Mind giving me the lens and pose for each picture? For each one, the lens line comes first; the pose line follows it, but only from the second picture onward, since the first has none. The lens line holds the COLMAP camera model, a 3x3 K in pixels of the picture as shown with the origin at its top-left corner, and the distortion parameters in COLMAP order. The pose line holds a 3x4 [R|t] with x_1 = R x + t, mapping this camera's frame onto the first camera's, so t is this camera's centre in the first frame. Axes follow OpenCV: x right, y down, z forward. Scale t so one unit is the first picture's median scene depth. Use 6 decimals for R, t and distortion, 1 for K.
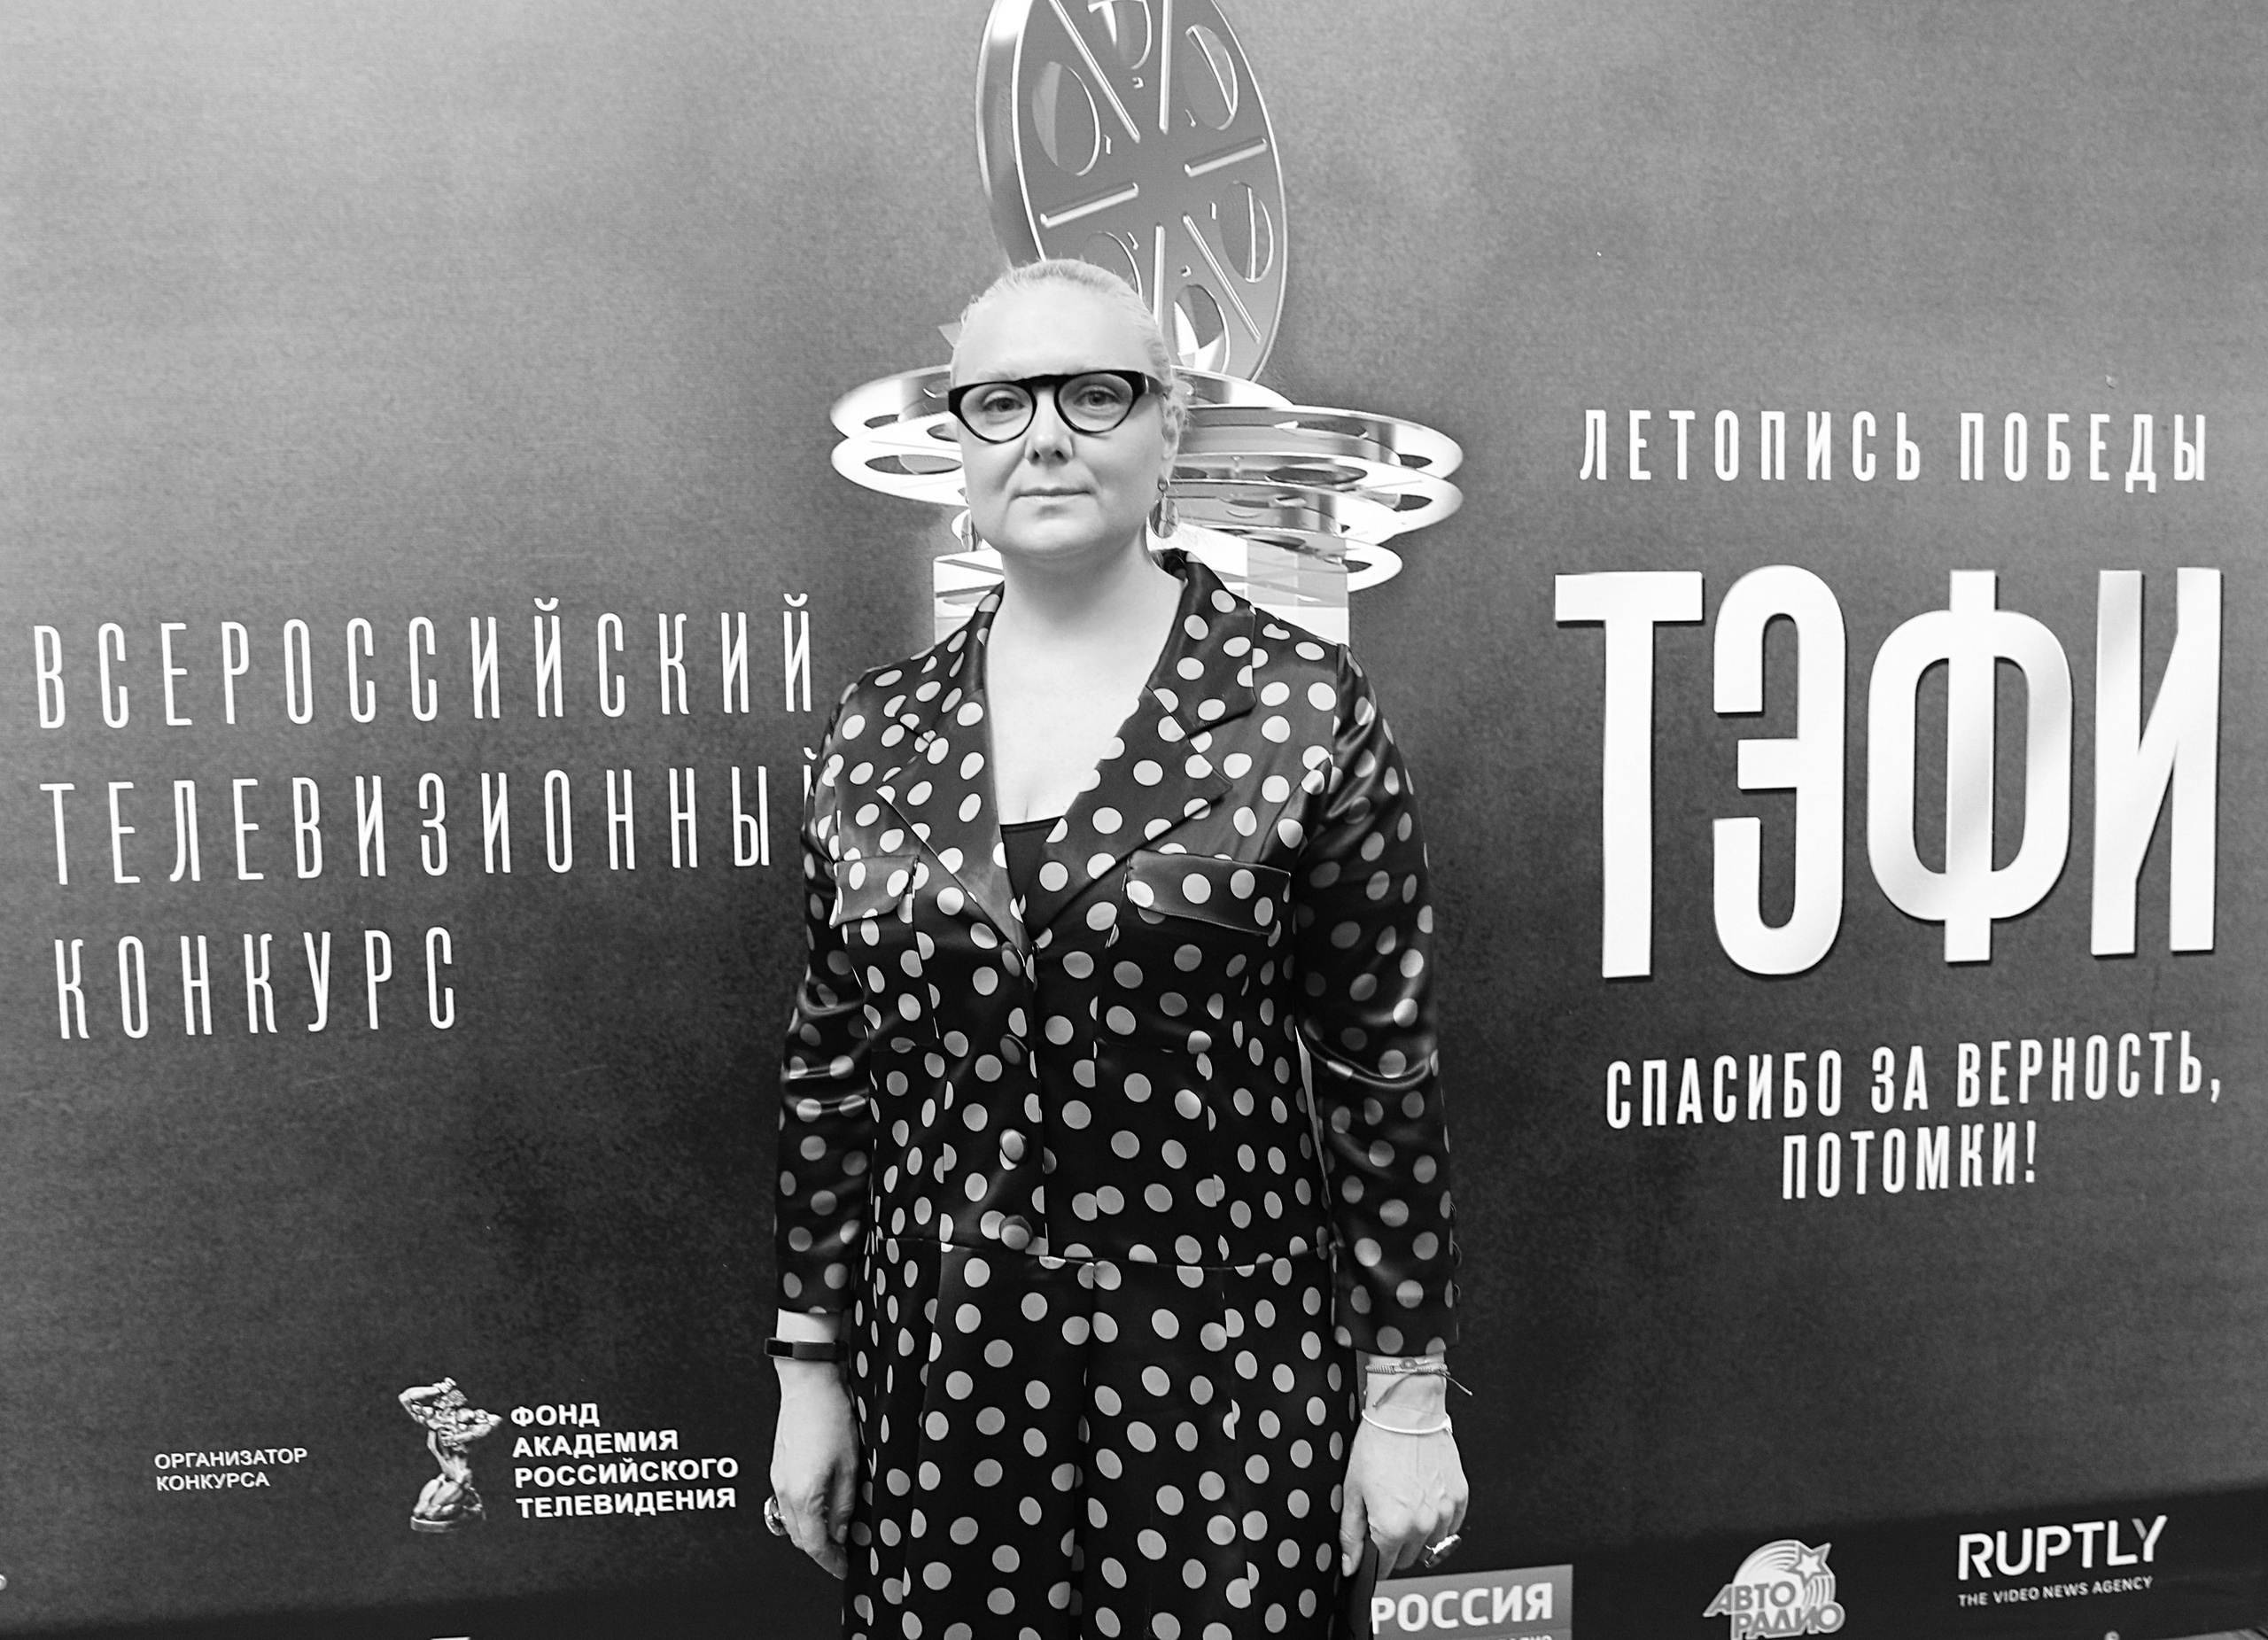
lens RADIAL K [[2181.3, 0, 1134.0], [0, 2181.3, 820.0], [0, 0, 1]] dist [-0.109937, 0.079832]
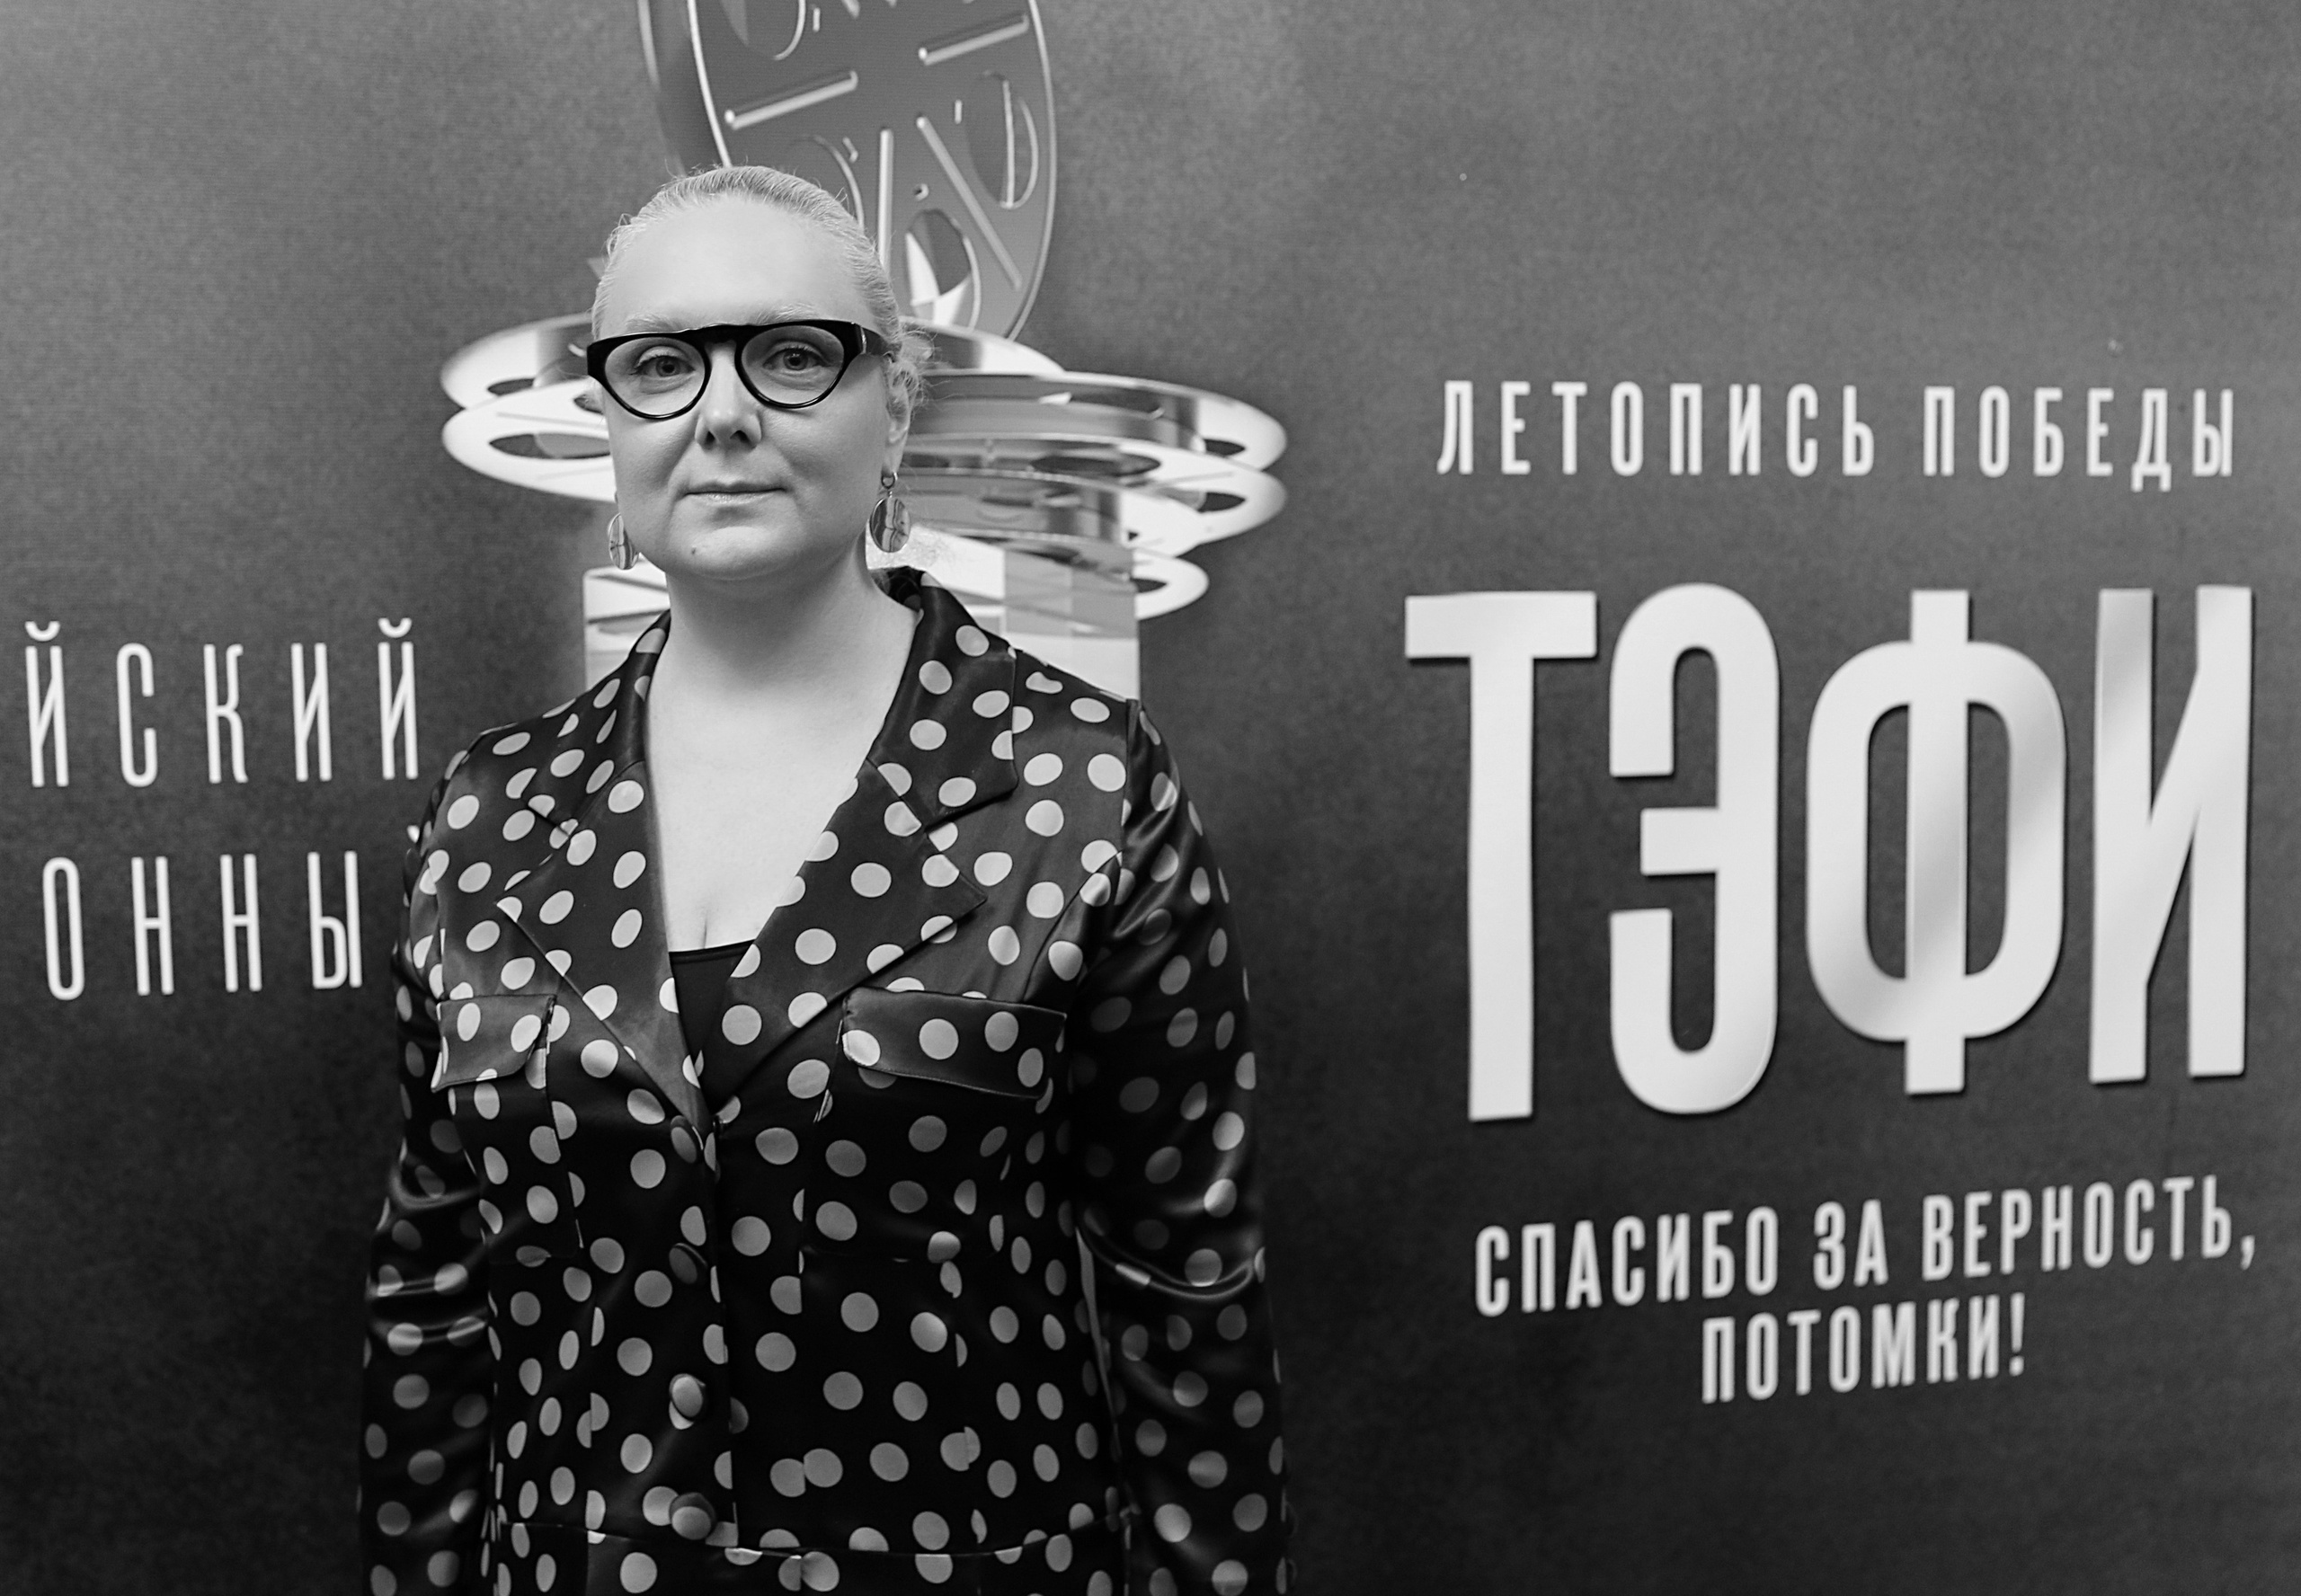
lens RADIAL K [[2466.2, 0, 1150.5], [0, 2466.2, 798.0], [0, 0, 1]] dist [-0.020259, 0.014219]
pose [[0.993995, -0.006773, 0.109213, 0.008394], [0.006836, 0.999977, -0.000200, -0.042777], [-0.109209, 0.000946, 0.994018, 0.143923]]
